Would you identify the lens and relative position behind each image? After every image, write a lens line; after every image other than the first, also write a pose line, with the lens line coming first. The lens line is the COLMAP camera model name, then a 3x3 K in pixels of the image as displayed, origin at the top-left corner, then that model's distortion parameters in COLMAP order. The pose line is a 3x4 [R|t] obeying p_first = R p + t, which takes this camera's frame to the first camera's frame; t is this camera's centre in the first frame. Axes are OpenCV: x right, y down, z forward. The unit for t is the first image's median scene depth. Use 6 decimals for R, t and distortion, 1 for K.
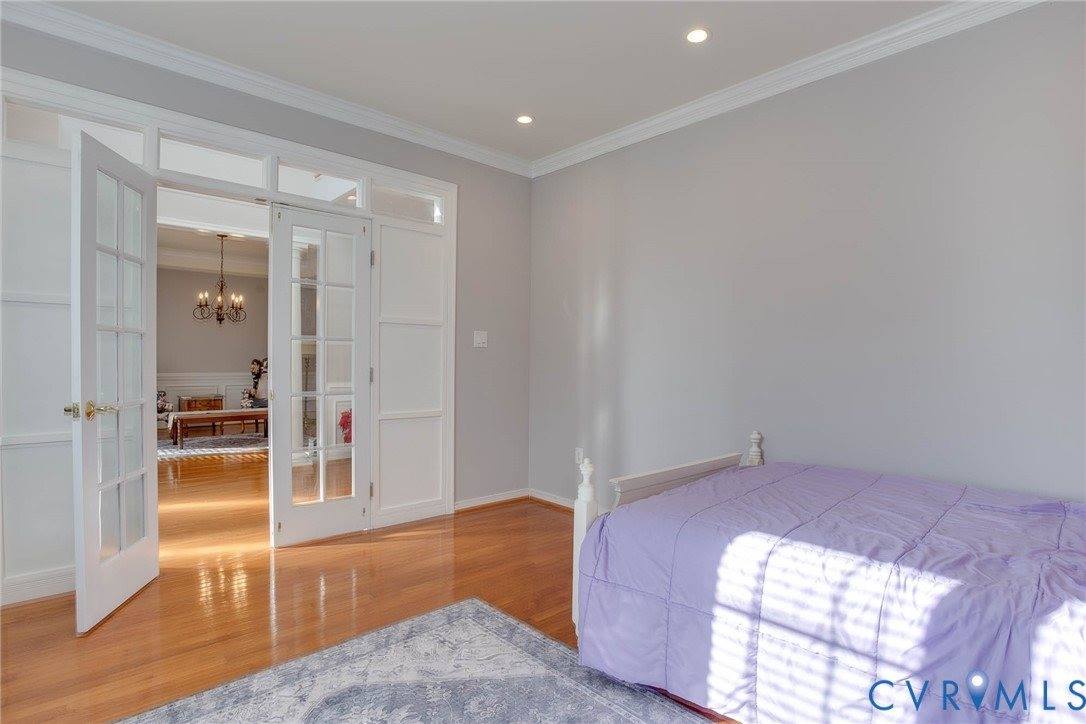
lens RADIAL K [[534.7, 0, 548.4], [0, 534.7, 365.8], [0, 0, 1]] dist [-0.042065, 0.000648]
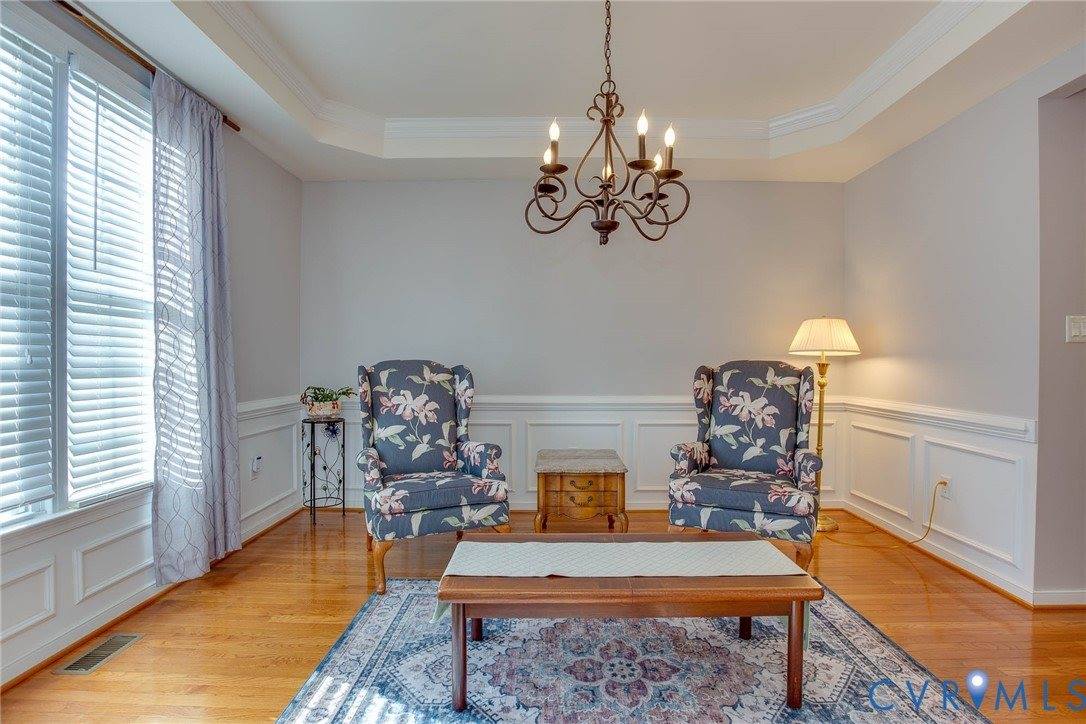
lens RADIAL K [[534.7, 0, 548.4], [0, 534.7, 365.8], [0, 0, 1]] dist [-0.042065, 0.000648]
pose [[0.732519, 0.003786, -0.680736, -0.406767], [-0.007669, 0.999967, -0.002691, -0.012078], [0.680704, 0.007191, 0.732524, 0.693661]]
